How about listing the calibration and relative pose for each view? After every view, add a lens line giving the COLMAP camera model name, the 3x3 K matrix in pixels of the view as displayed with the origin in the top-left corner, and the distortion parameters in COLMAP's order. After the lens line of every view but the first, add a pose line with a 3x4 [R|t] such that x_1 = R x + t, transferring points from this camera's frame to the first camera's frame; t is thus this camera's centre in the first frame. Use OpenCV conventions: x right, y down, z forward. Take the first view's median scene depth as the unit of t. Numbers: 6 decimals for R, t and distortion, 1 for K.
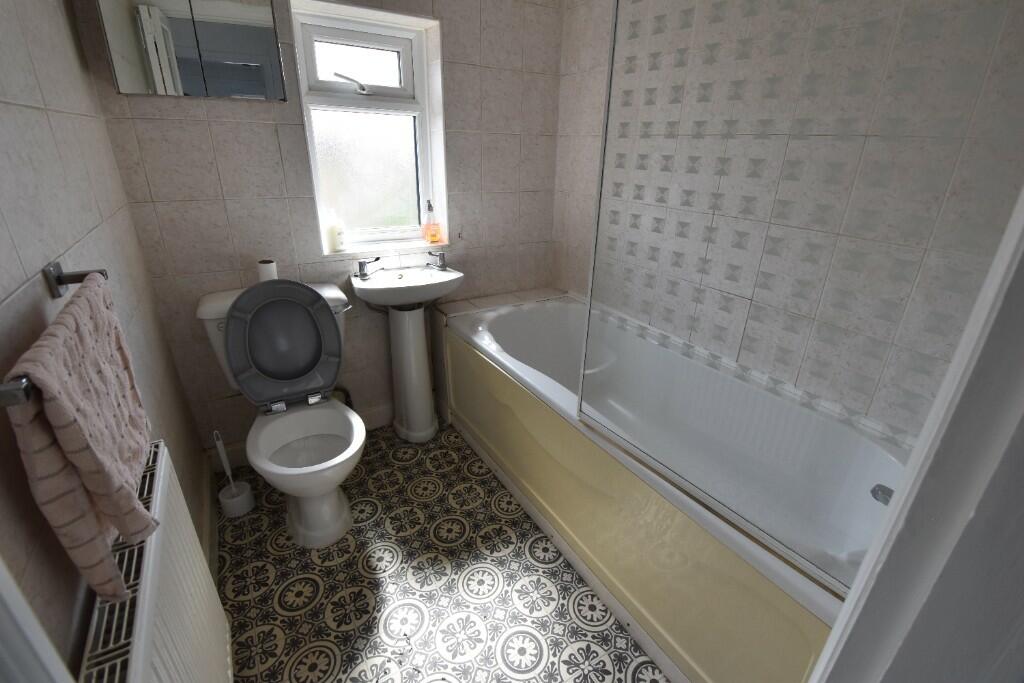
lens RADIAL K [[441.6, 0, 512.0], [0, 441.6, 341.5], [0, 0, 1]] dist [-0.015329, -0.000689]
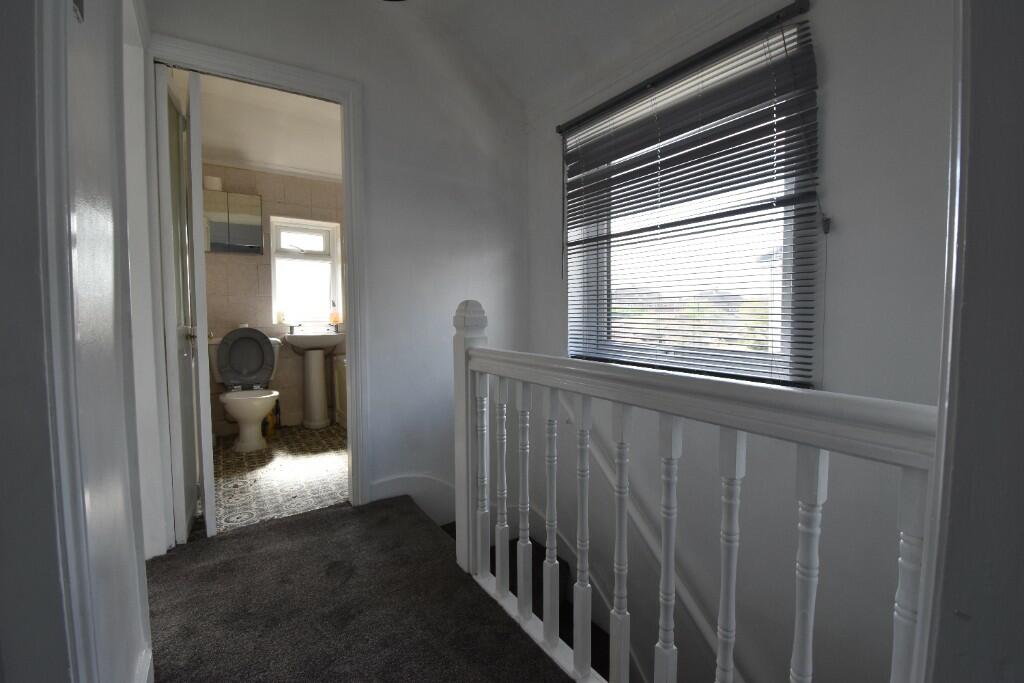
lens RADIAL K [[441.6, 0, 512.0], [0, 441.6, 341.5], [0, 0, 1]] dist [-0.015329, -0.000689]
pose [[0.998776, -0.029727, 0.039539, 0.608147], [0.041464, 0.938985, -0.341448, 0.639793], [-0.026976, 0.342670, 0.939068, -0.931954]]
